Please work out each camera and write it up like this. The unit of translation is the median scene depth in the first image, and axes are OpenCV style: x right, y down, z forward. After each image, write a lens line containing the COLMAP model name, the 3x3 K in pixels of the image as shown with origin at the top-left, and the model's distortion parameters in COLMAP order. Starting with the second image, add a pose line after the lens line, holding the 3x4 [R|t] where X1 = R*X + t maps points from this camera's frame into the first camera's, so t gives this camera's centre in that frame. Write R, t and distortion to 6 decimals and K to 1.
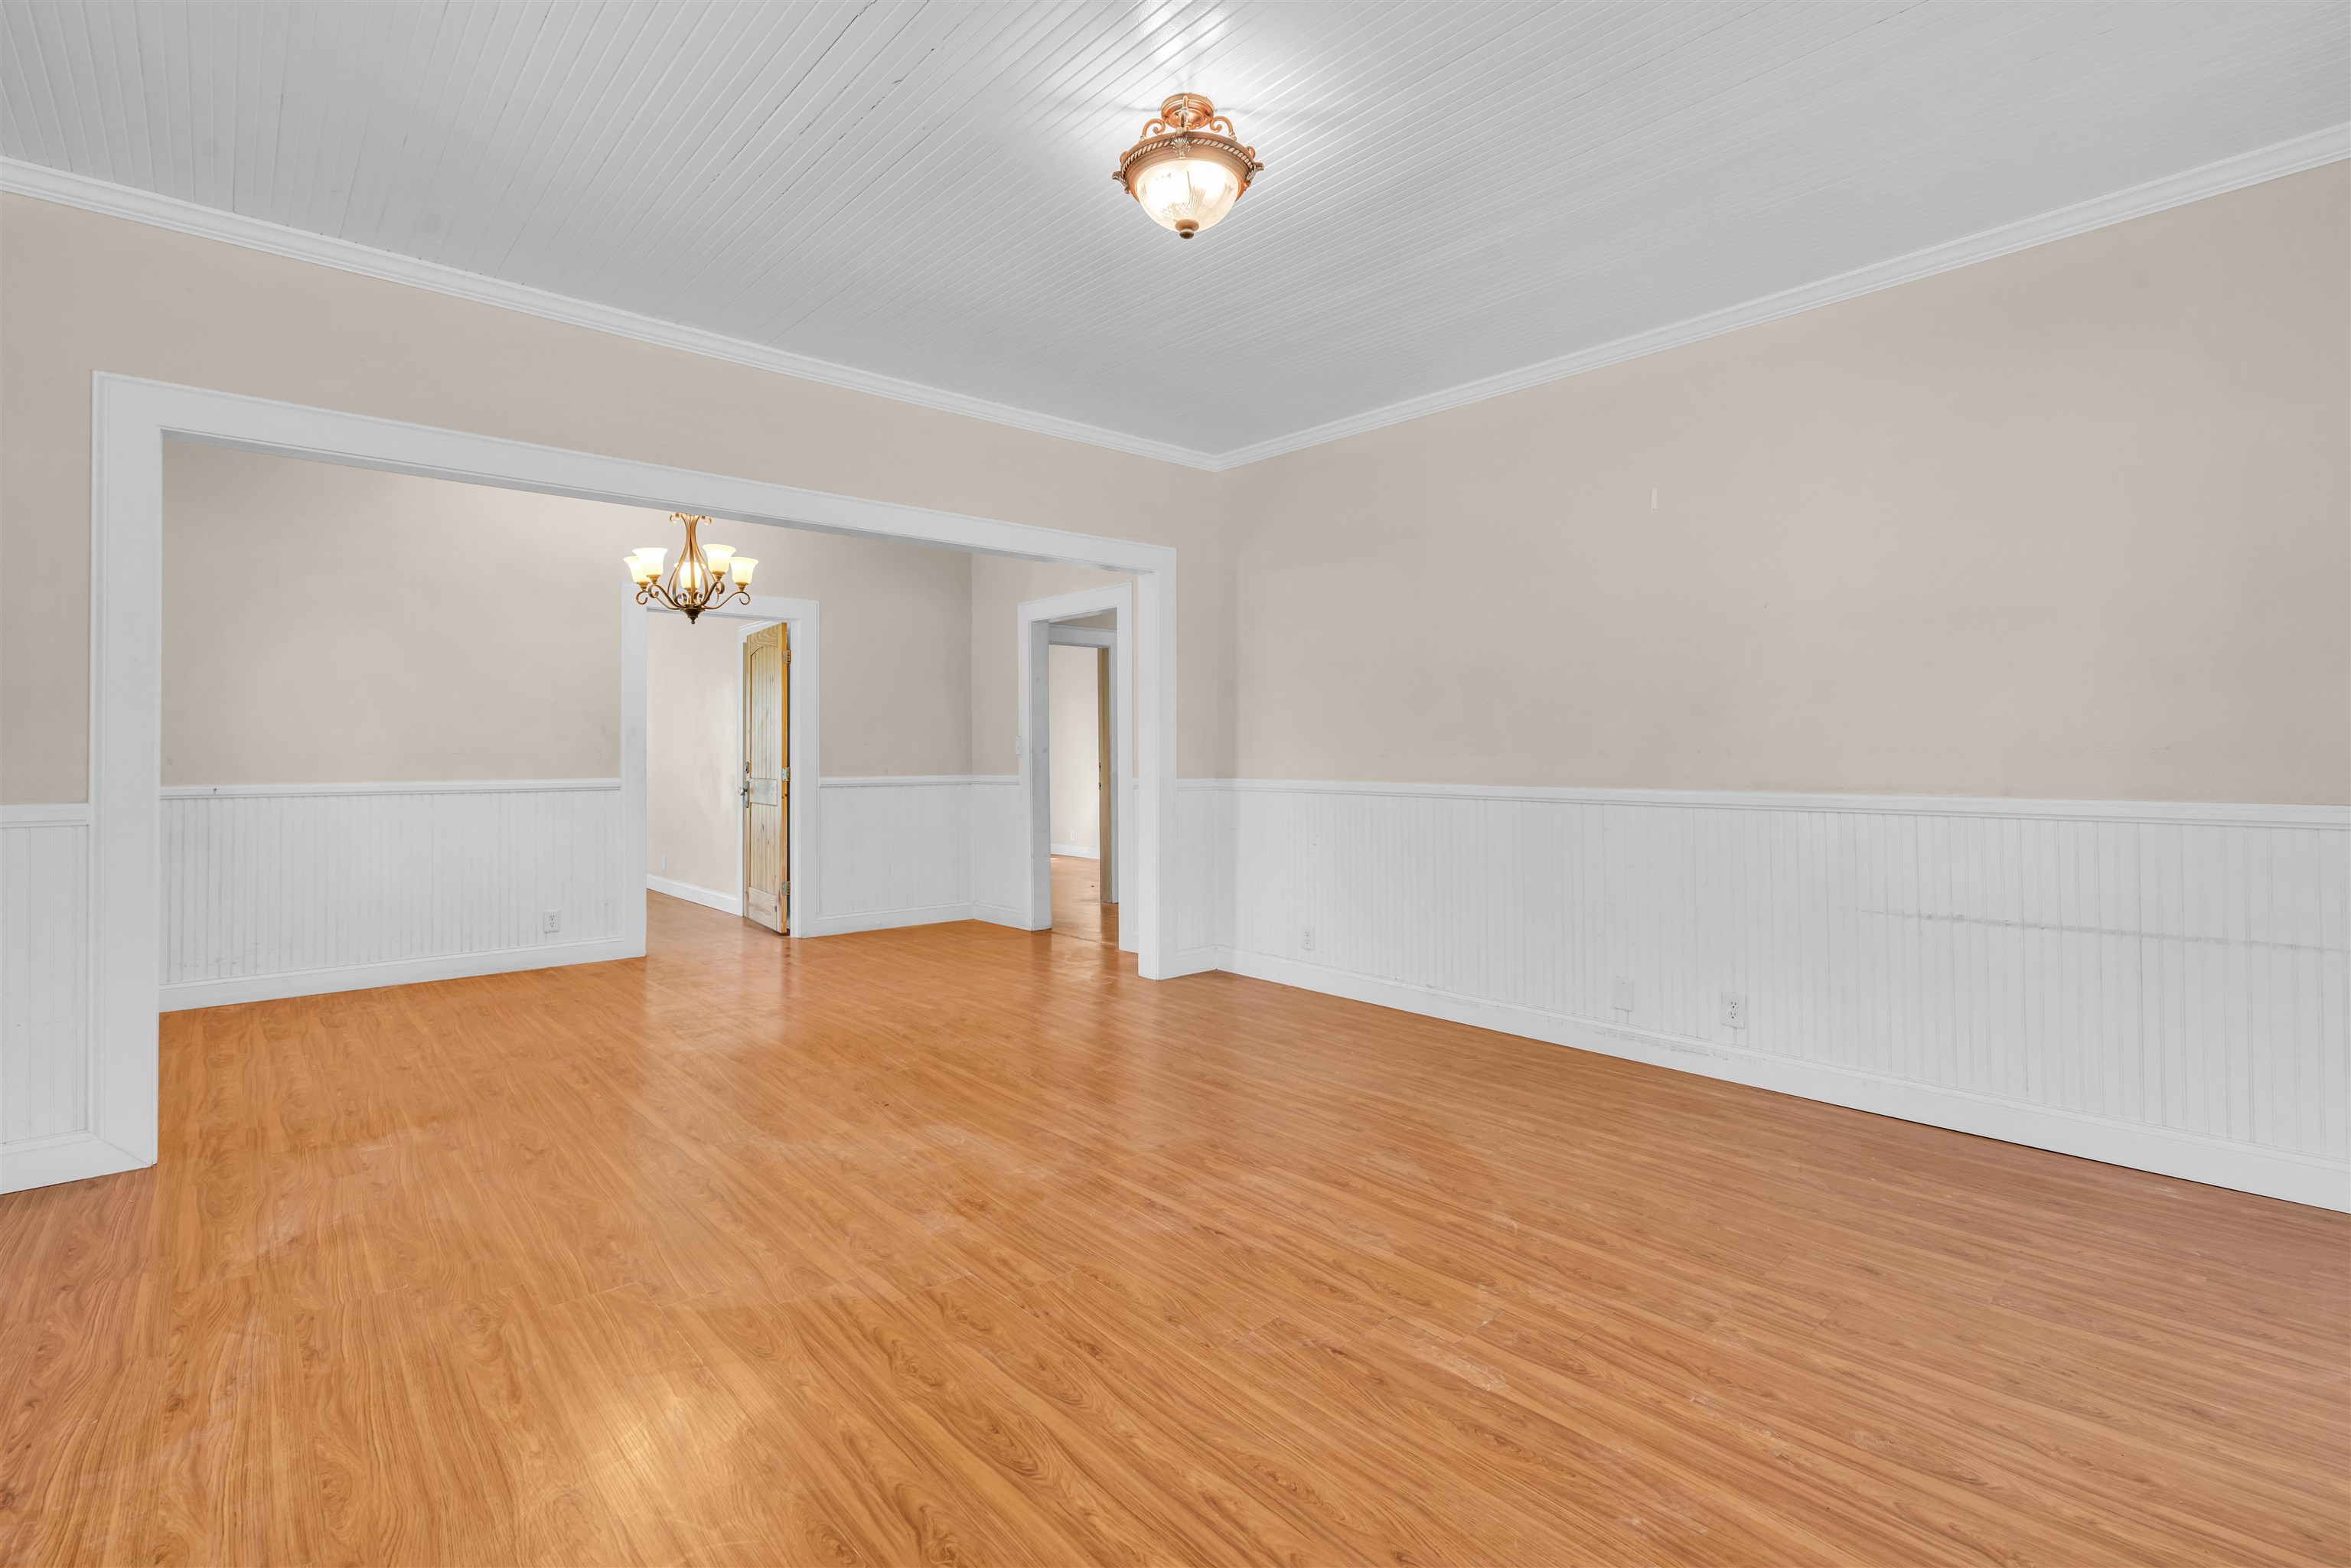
lens RADIAL K [[1064.3, 0, 1169.7], [0, 1064.3, 767.1], [0, 0, 1]] dist [0.002656, 0.000299]
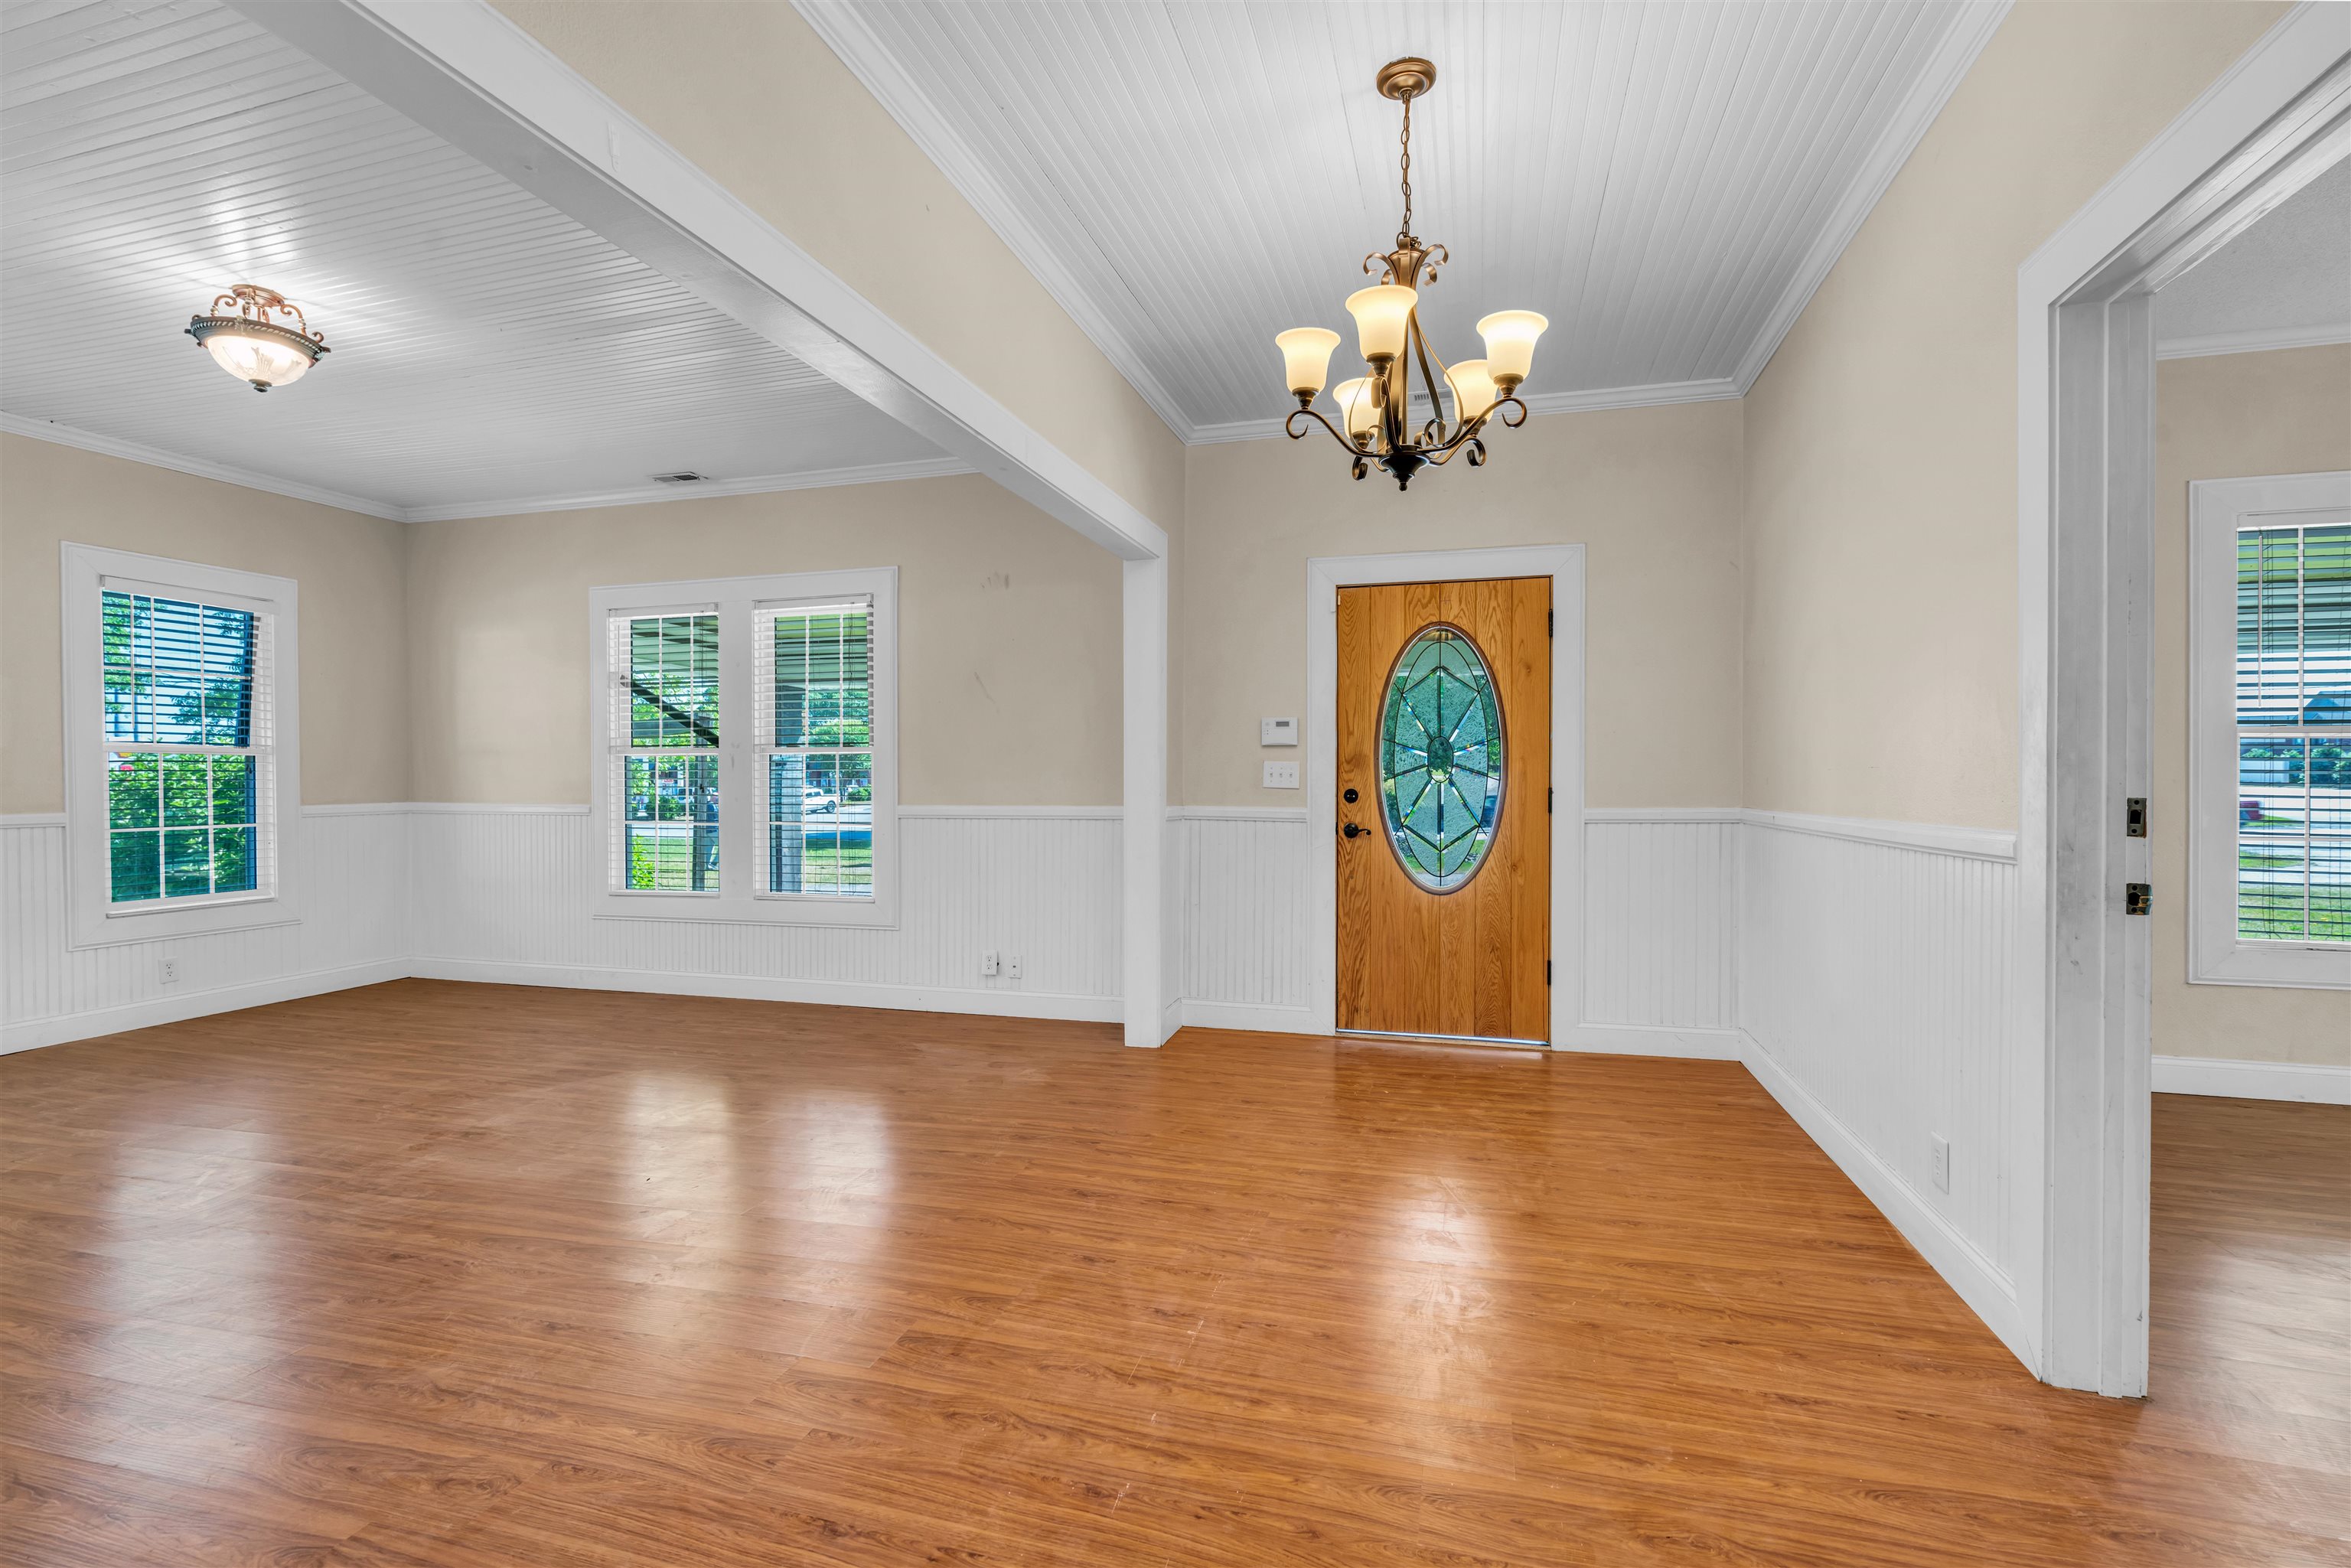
lens RADIAL K [[1064.3, 0, 1166.7], [0, 1064.3, 788.6], [0, 0, 1]] dist [0.002656, 0.000299]
pose [[-0.847050, 0.009785, -0.531423, -0.232850], [0.001409, 0.999868, 0.016165, -0.024199], [0.531511, 0.012944, -0.846952, 2.775904]]
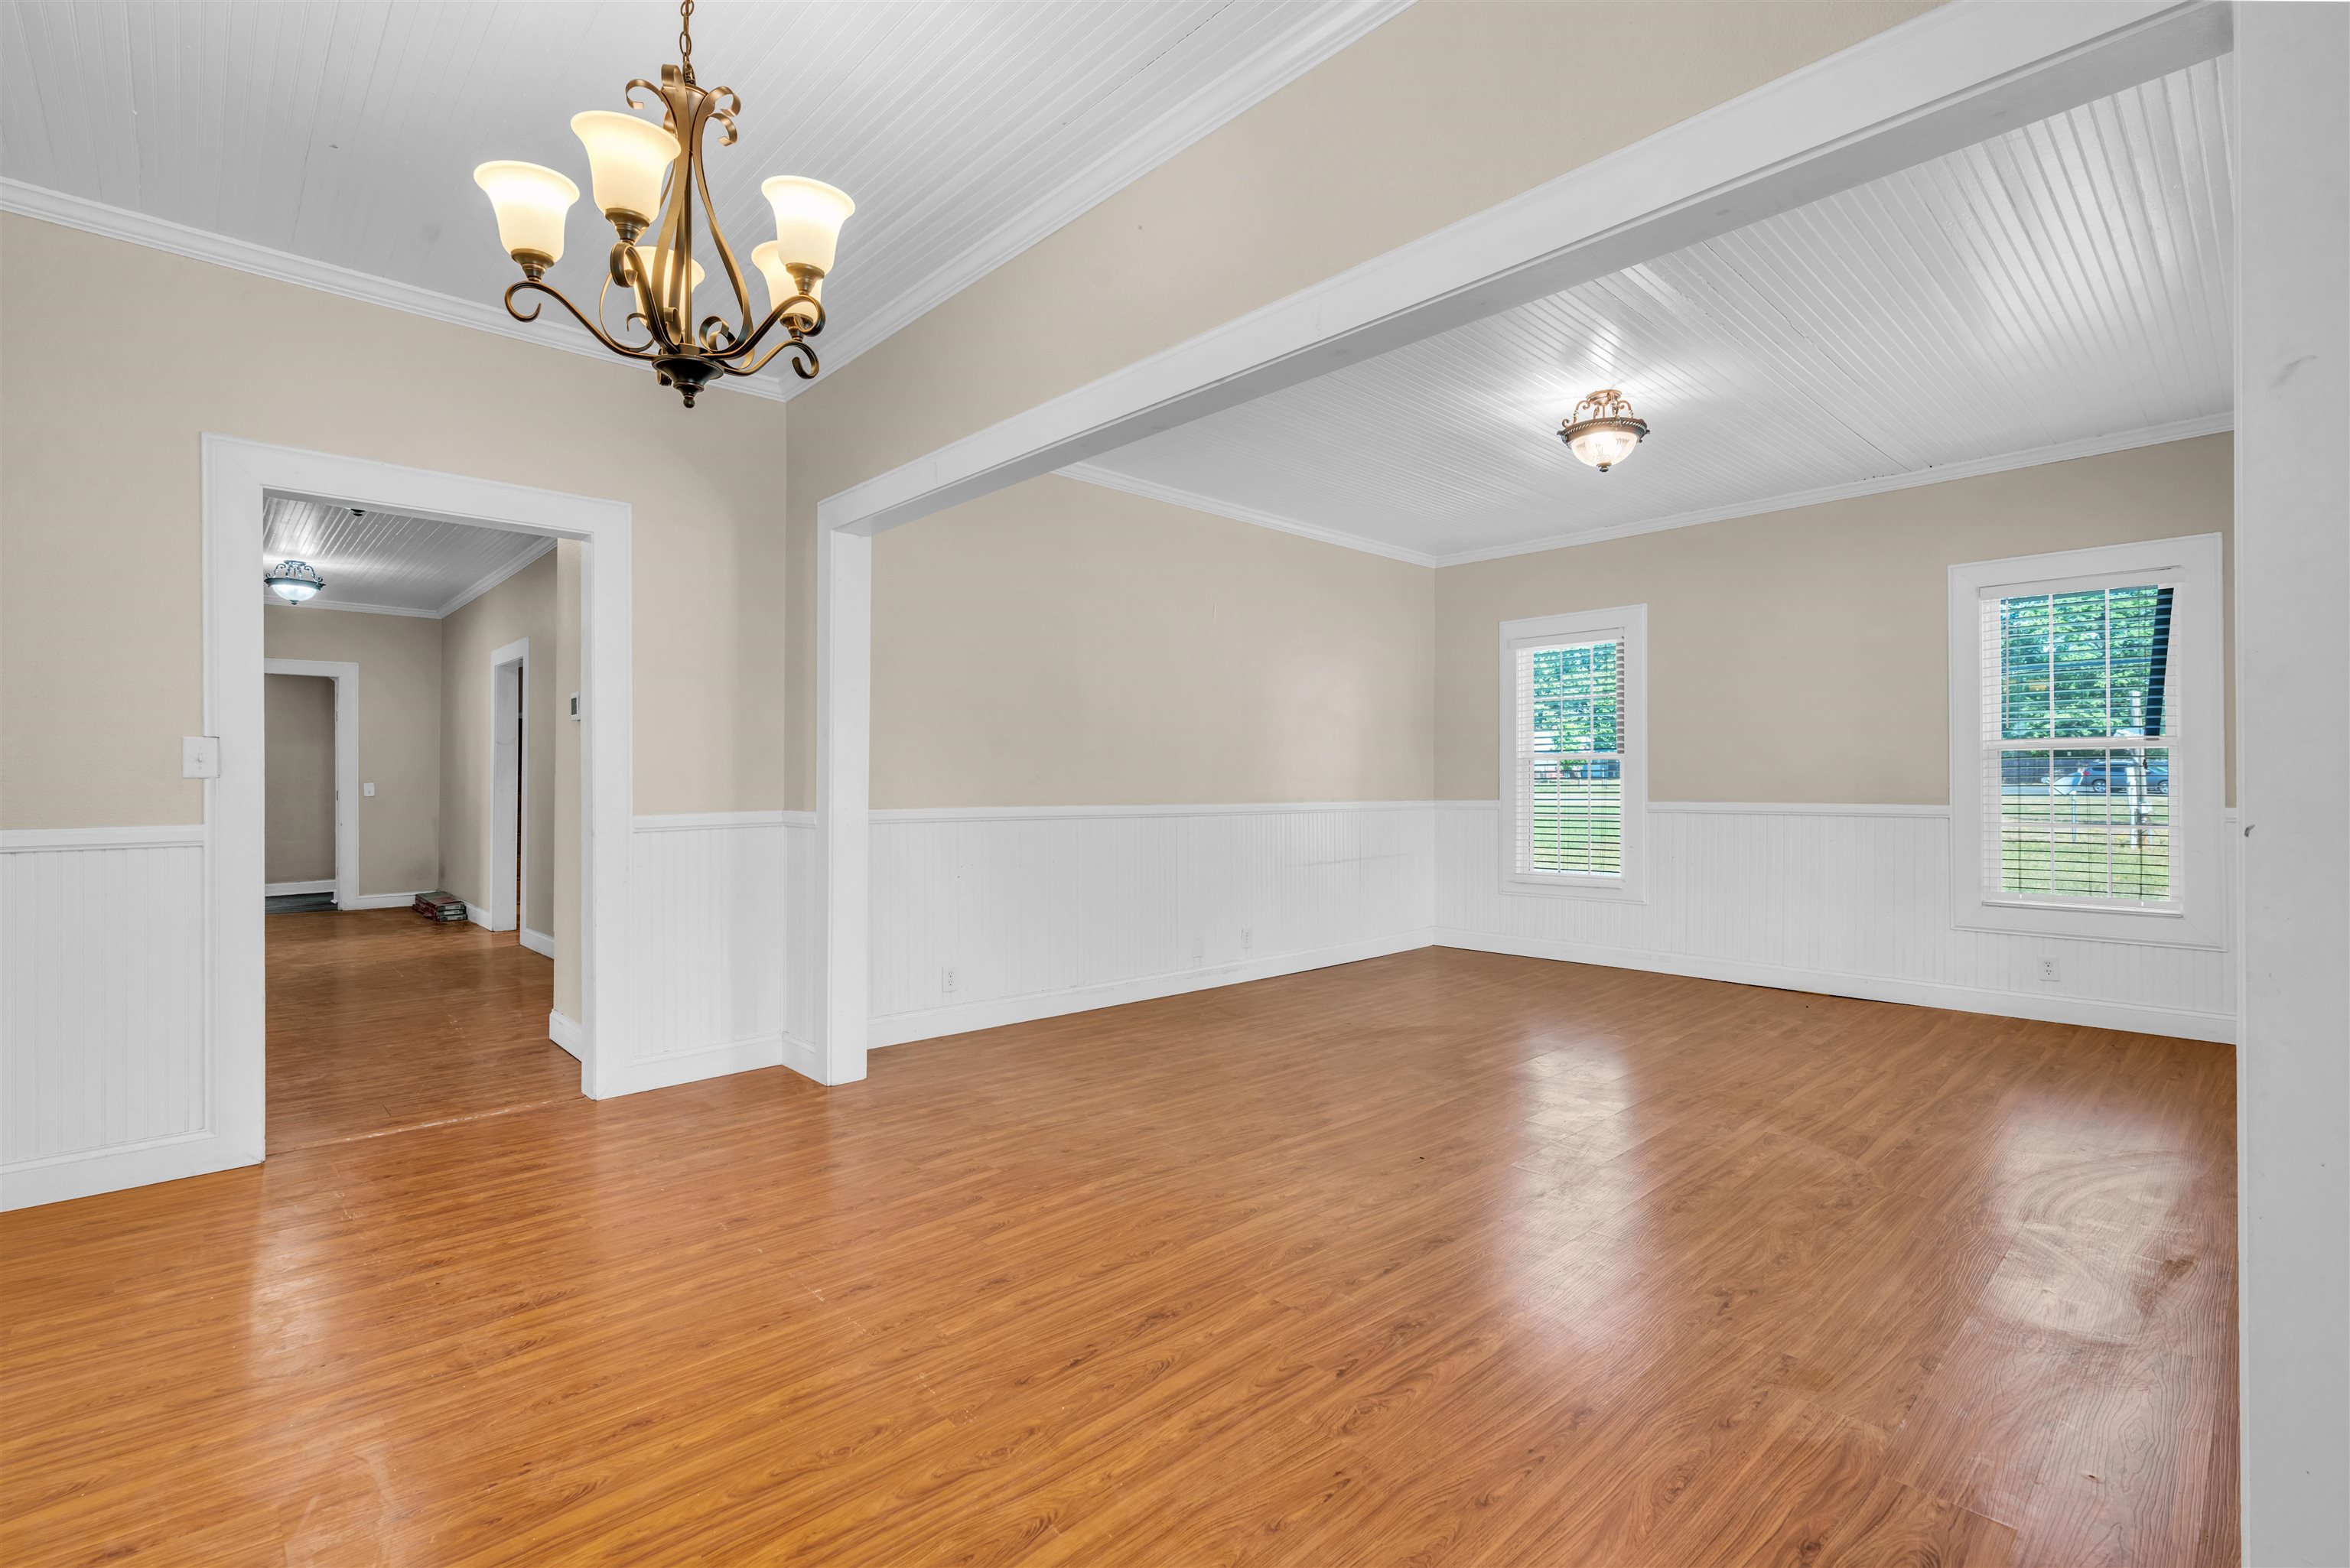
lens RADIAL K [[1063.9, 0, 1159.0], [0, 1063.9, 781.4], [0, 0, 1]] dist [0.002656, 0.000299]
pose [[-0.021405, 0.003093, 0.999766, -1.673264], [0.011020, 0.999935, -0.002858, -0.012227], [-0.999710, 0.010956, -0.021438, 1.758559]]
